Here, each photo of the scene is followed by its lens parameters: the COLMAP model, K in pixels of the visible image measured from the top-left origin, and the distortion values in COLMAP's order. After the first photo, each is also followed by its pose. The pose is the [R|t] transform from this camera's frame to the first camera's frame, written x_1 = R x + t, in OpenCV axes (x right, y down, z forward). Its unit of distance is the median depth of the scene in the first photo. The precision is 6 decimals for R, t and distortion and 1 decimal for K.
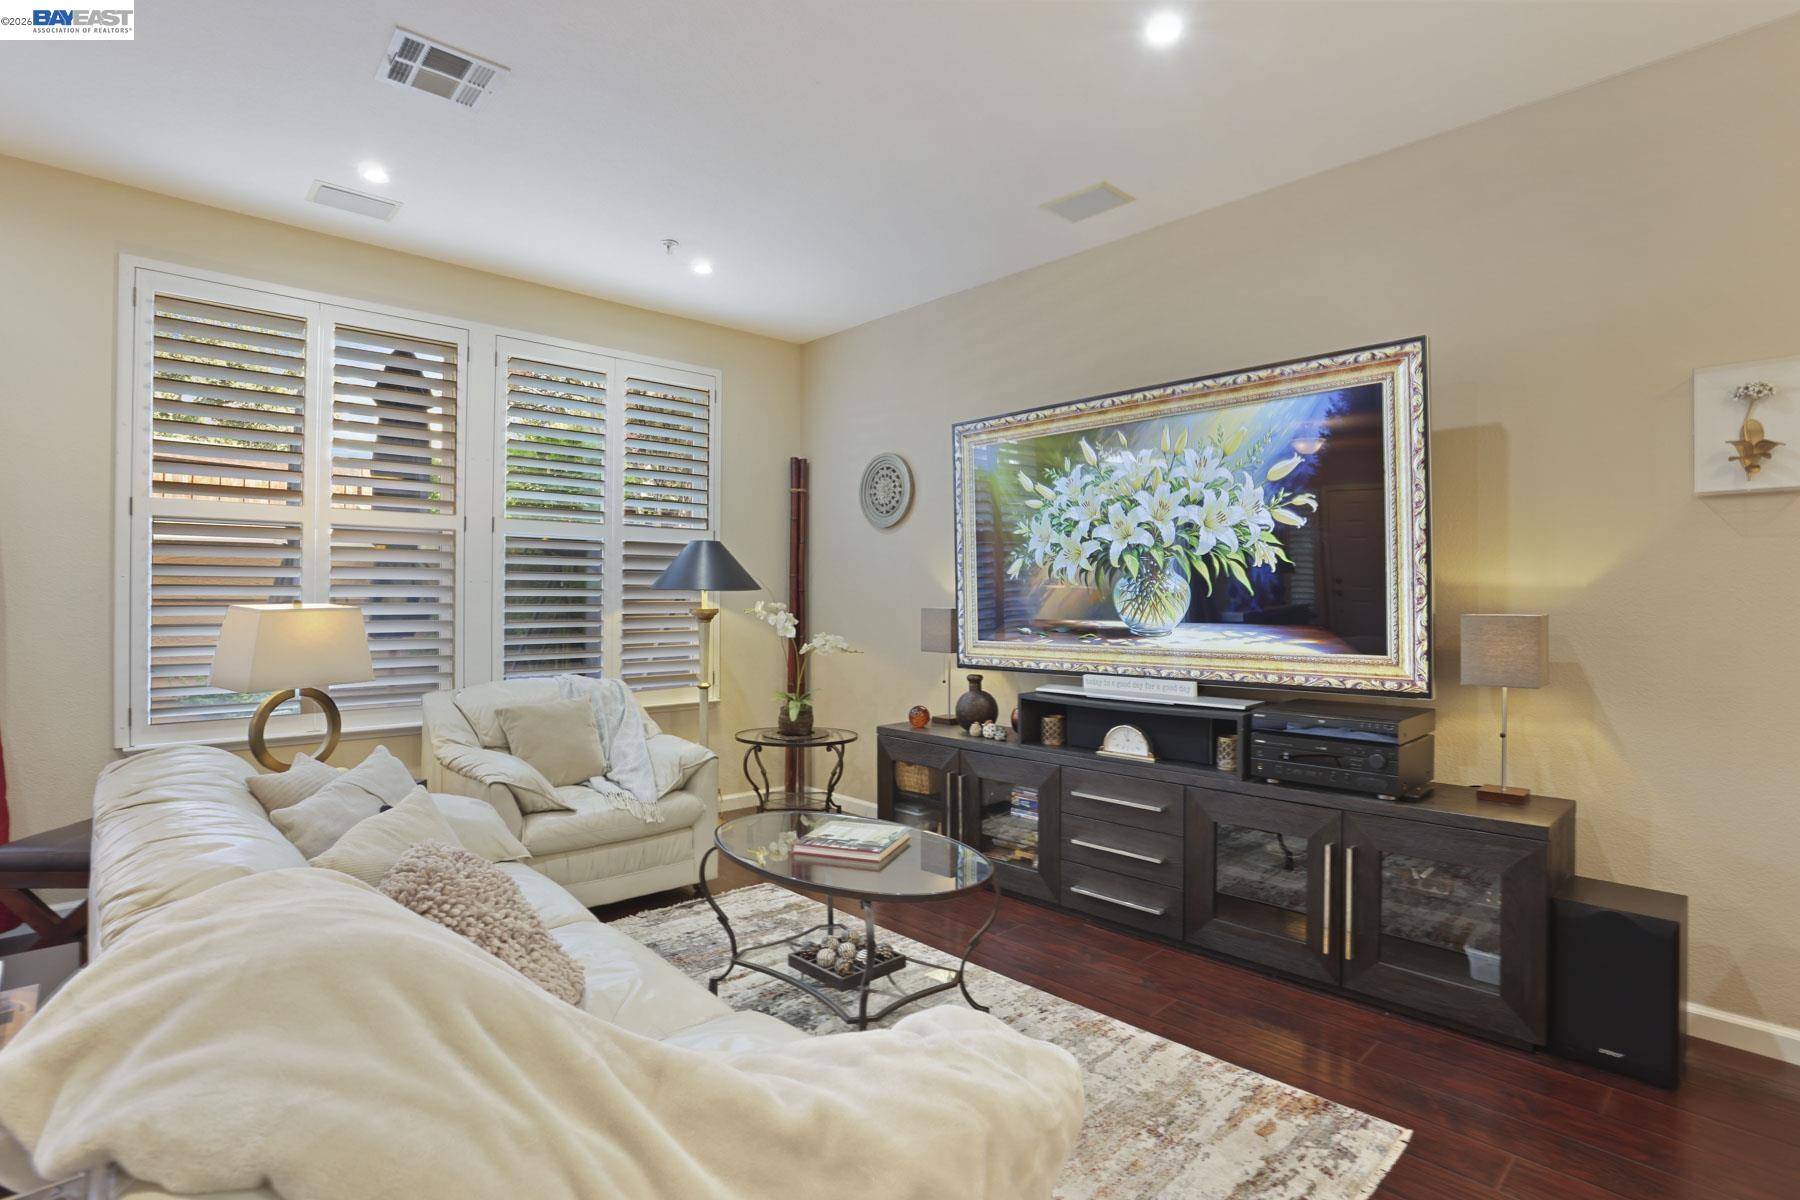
lens RADIAL K [[880.8, 0, 884.0], [0, 880.8, 590.1], [0, 0, 1]] dist [-0.077302, 0.036433]
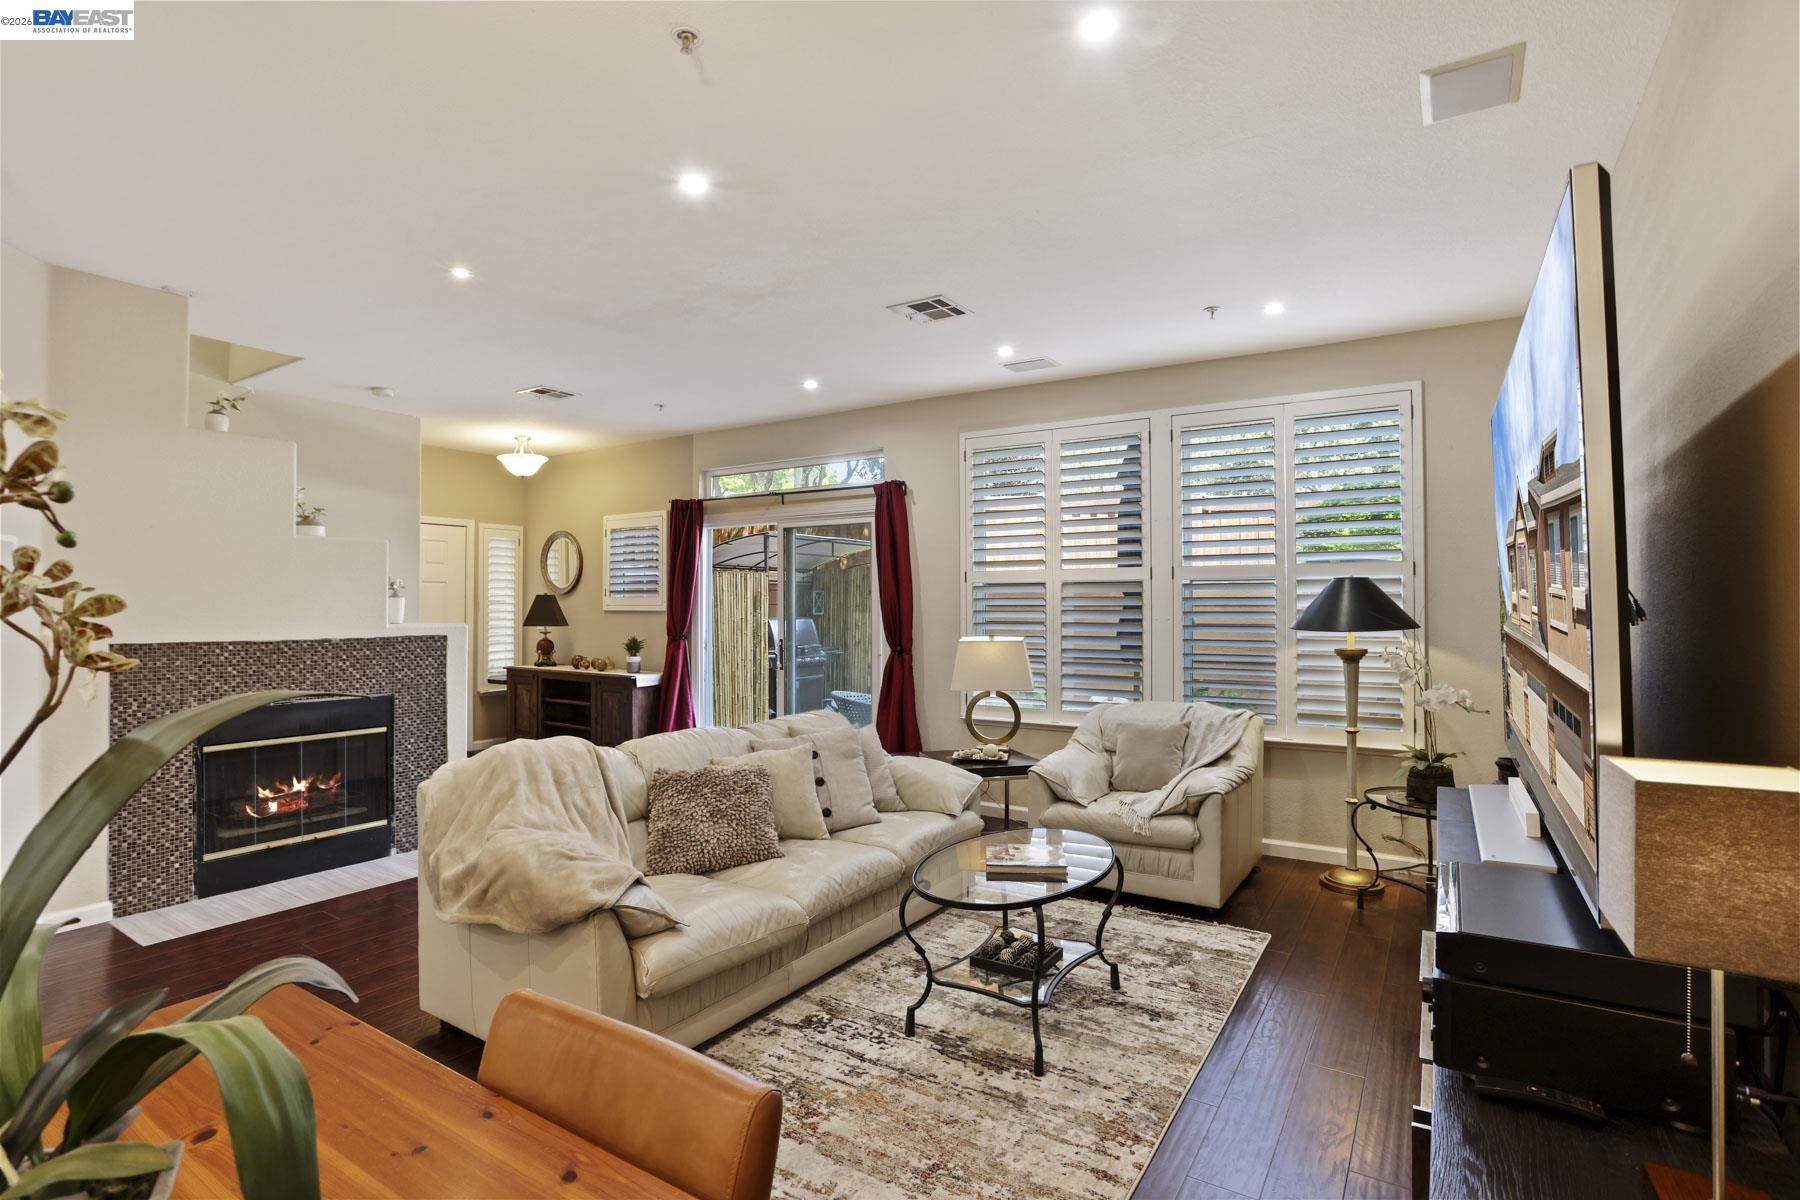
lens RADIAL K [[880.8, 0, 884.0], [0, 880.8, 590.1], [0, 0, 1]] dist [-0.077302, 0.036433]
pose [[0.222338, -0.013254, -0.974880, 0.801014], [0.015689, 0.999827, -0.010015, -0.053984], [0.974843, -0.013068, 0.222507, 0.408801]]
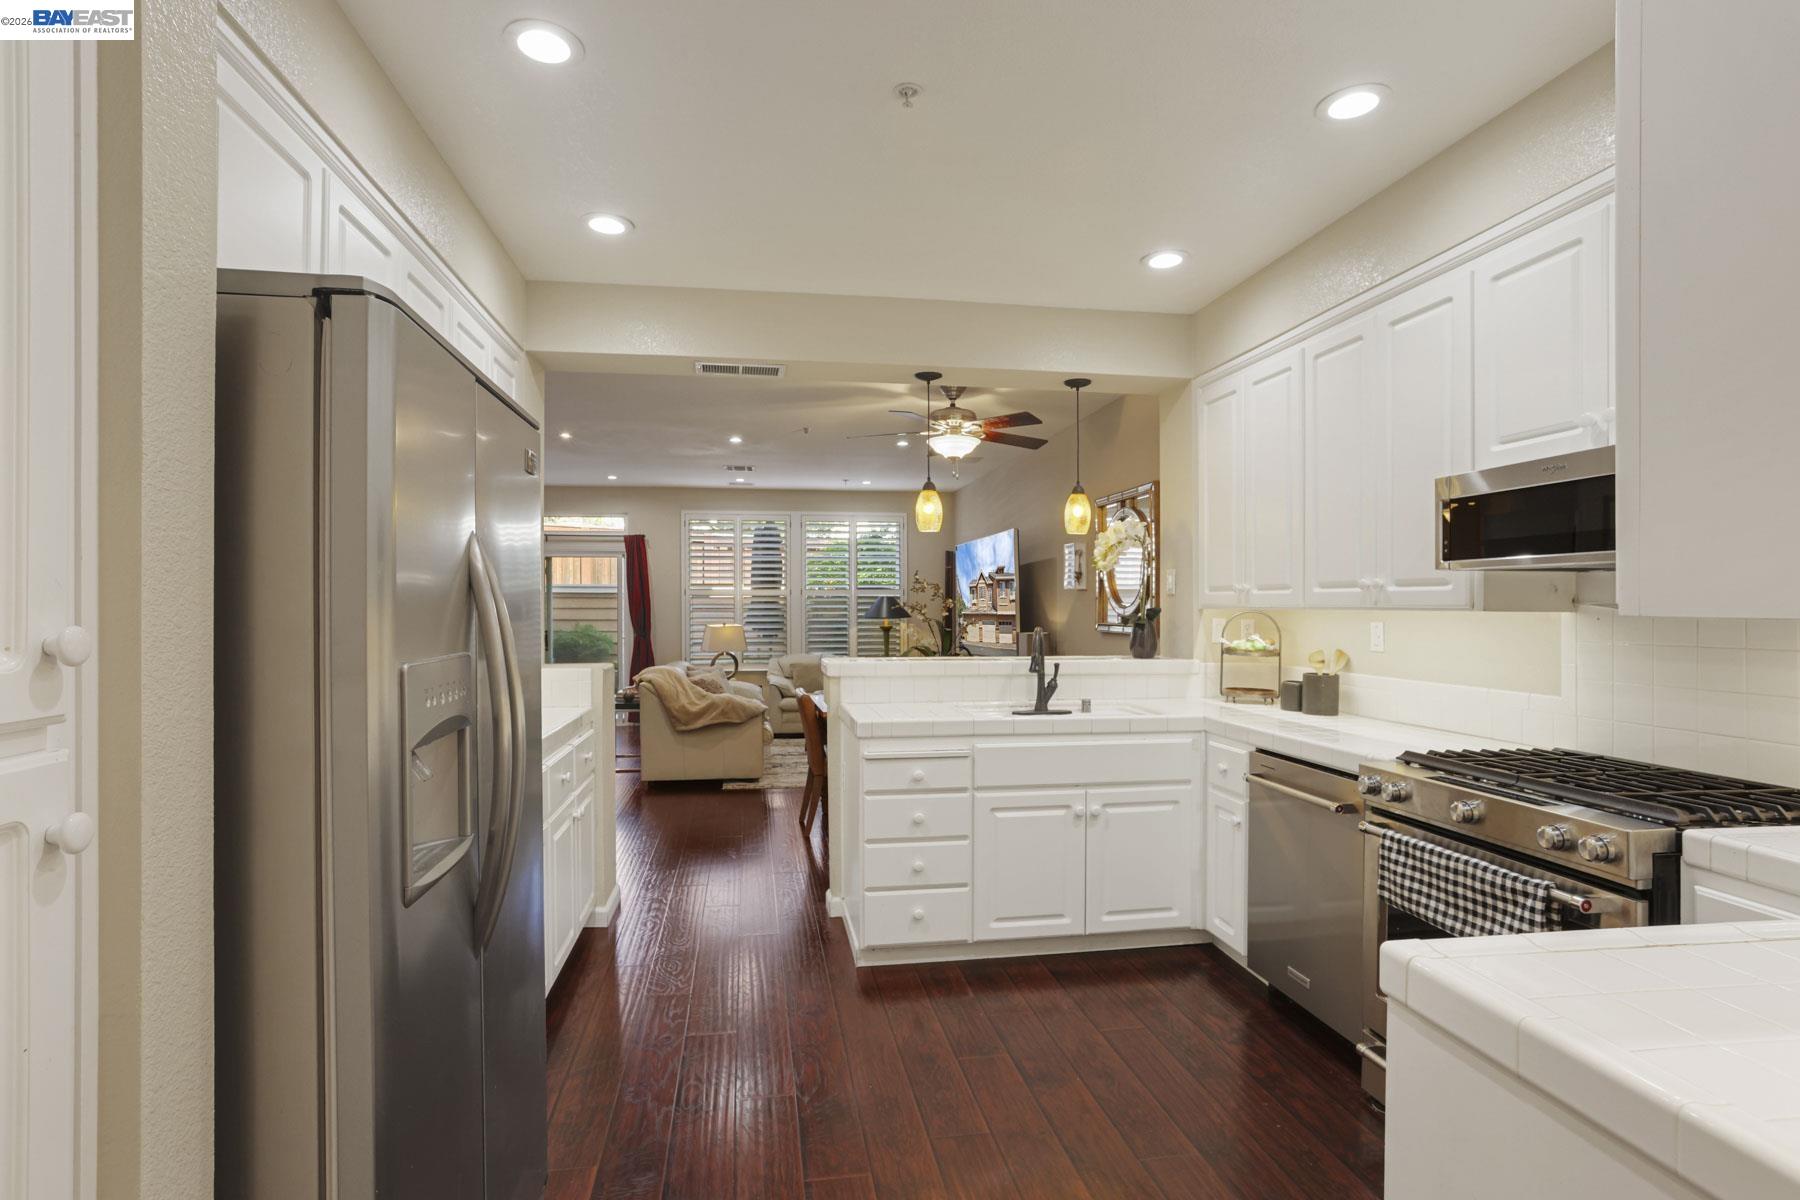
lens RADIAL K [[943.3, 0, 869.6], [0, 943.3, 604.9], [0, 0, 1]] dist [-0.000827, -0.000022]
pose [[0.806958, -0.005386, -0.590584, 1.601891], [0.009146, 0.999952, 0.003376, -0.056724], [0.590538, -0.008126, 0.806969, -1.311838]]
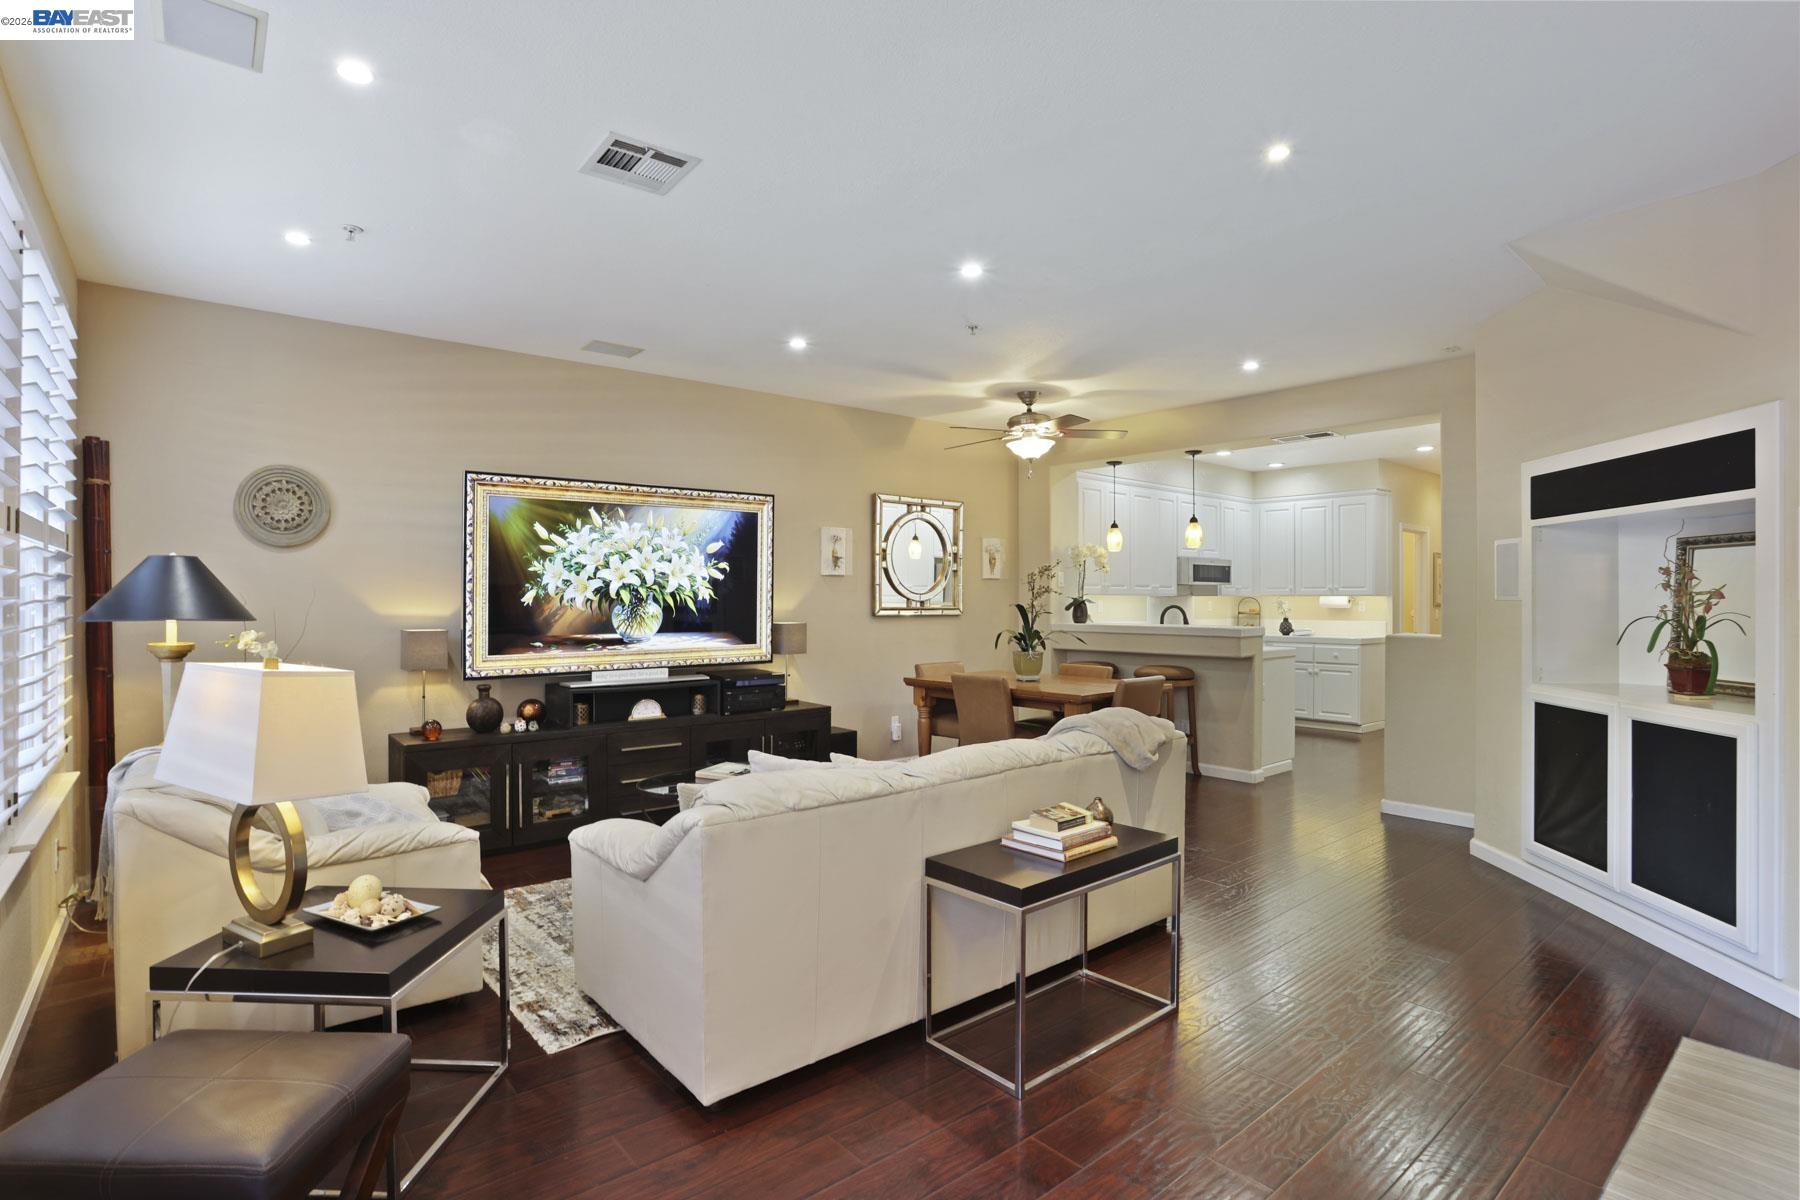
lens RADIAL K [[880.8, 0, 884.0], [0, 880.8, 590.1], [0, 0, 1]] dist [-0.077302, 0.036433]
pose [[0.065286, 0.004209, 0.997858, -1.223780], [-0.010048, 0.999943, -0.003560, -0.039971], [-0.997816, -0.009794, 0.065324, 0.450606]]
